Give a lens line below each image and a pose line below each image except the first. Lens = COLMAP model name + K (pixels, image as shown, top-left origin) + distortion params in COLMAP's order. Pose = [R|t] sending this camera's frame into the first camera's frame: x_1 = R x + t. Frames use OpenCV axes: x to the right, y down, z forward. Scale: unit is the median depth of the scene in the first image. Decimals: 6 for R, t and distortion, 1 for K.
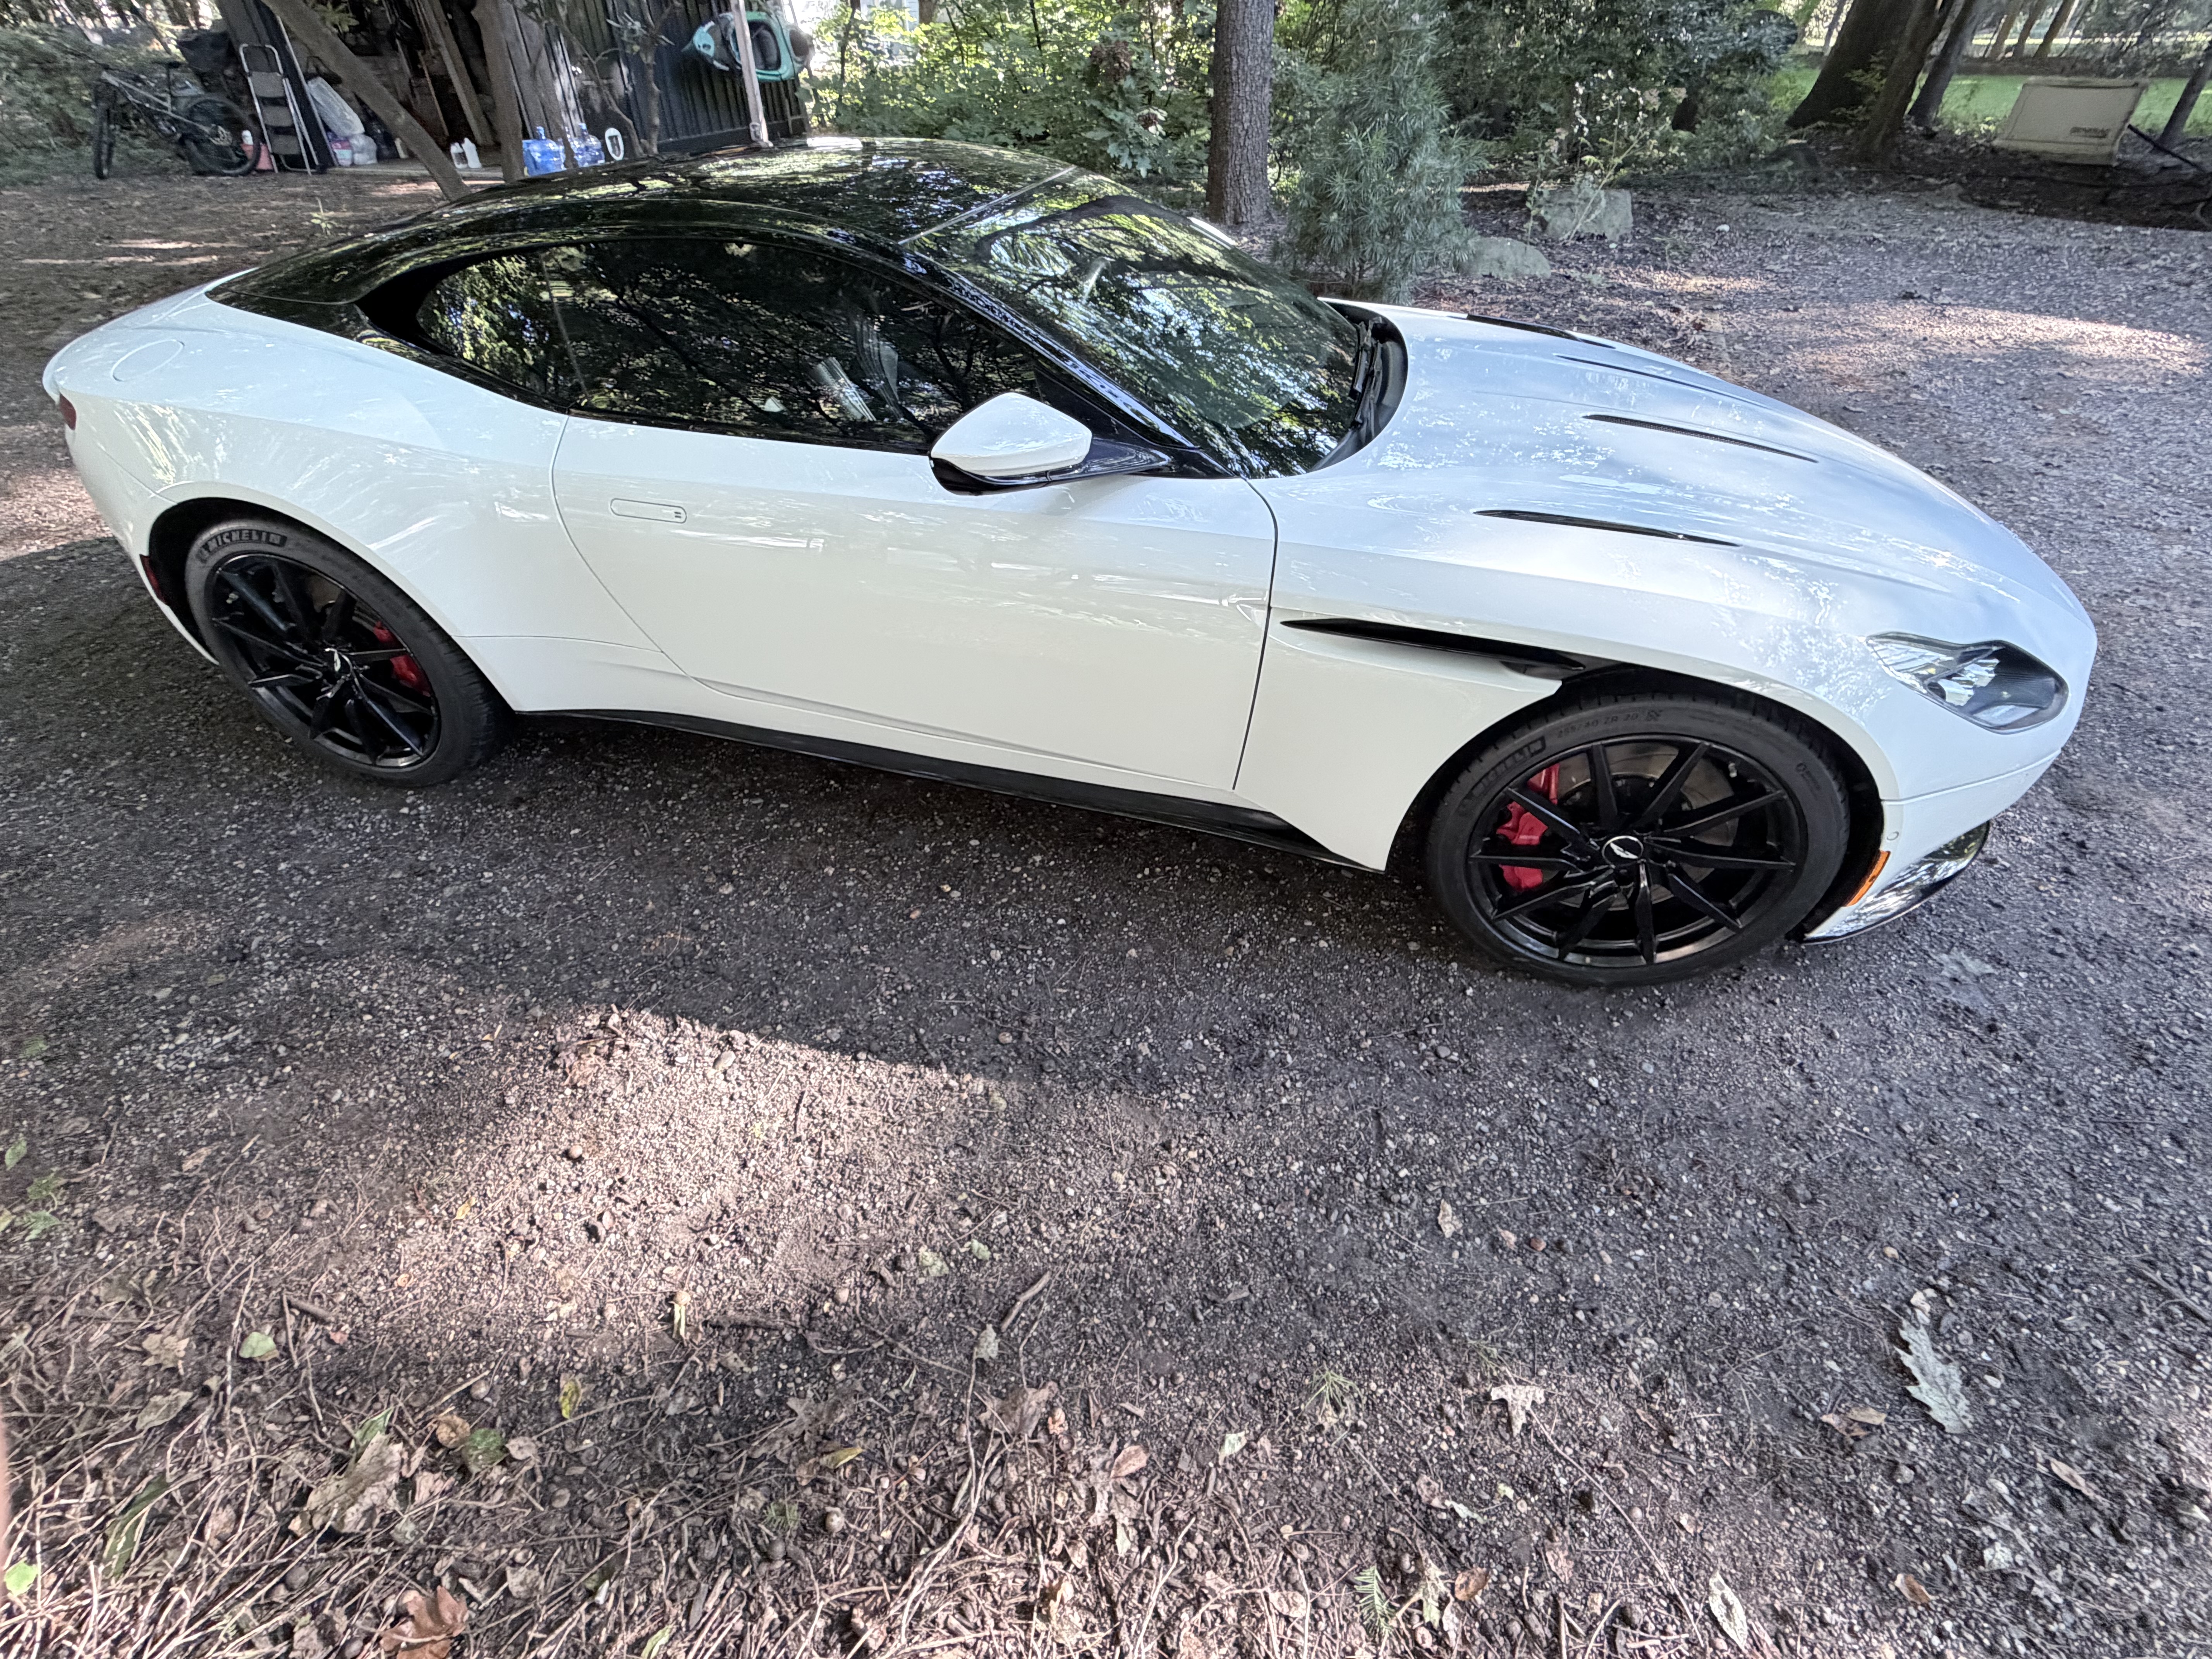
lens RADIAL K [[1017.3, 0, 1101.5], [0, 1017.3, 826.2], [0, 0, 1]] dist [0.002899, 0.000773]
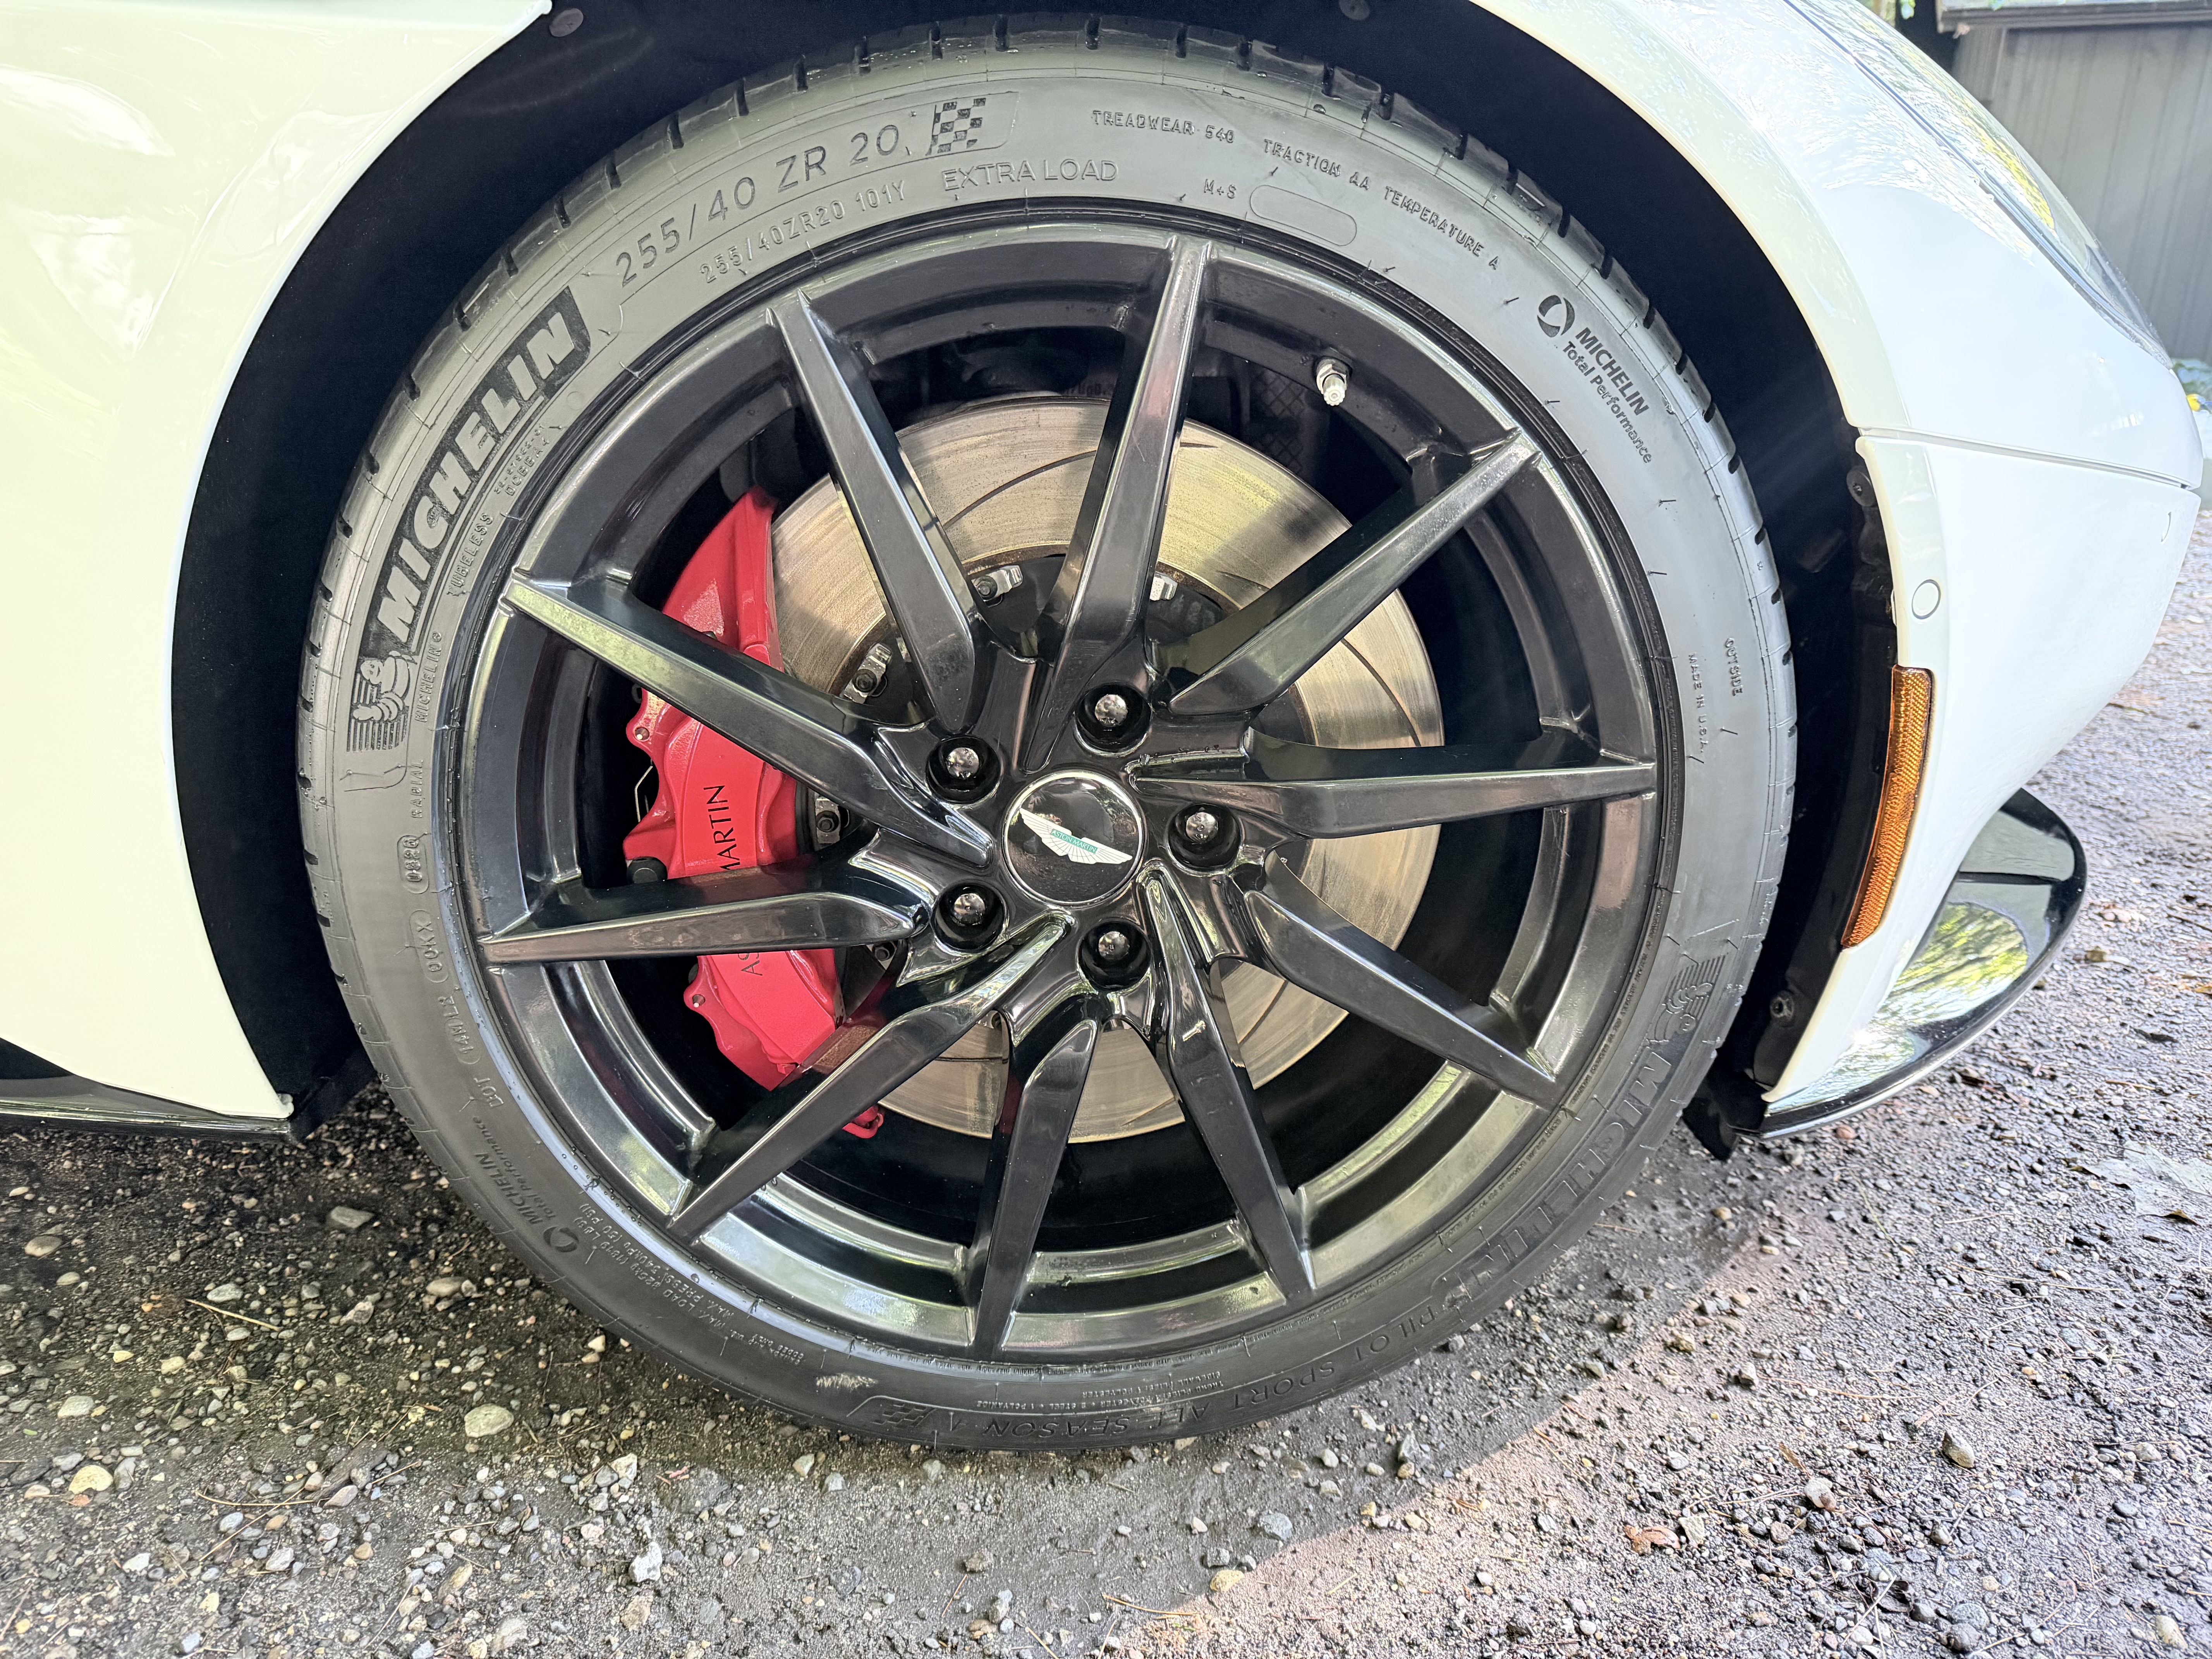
lens RADIAL K [[1580.2, 0, 1109.5], [0, 1580.2, 825.6], [0, 0, 1]] dist [-0.007510, -0.004826]
pose [[0.956345, -0.079069, 0.281341, 0.385264], [0.170584, 0.932714, -0.317720, 0.141298], [-0.237289, 0.351842, 0.905484, 0.599140]]
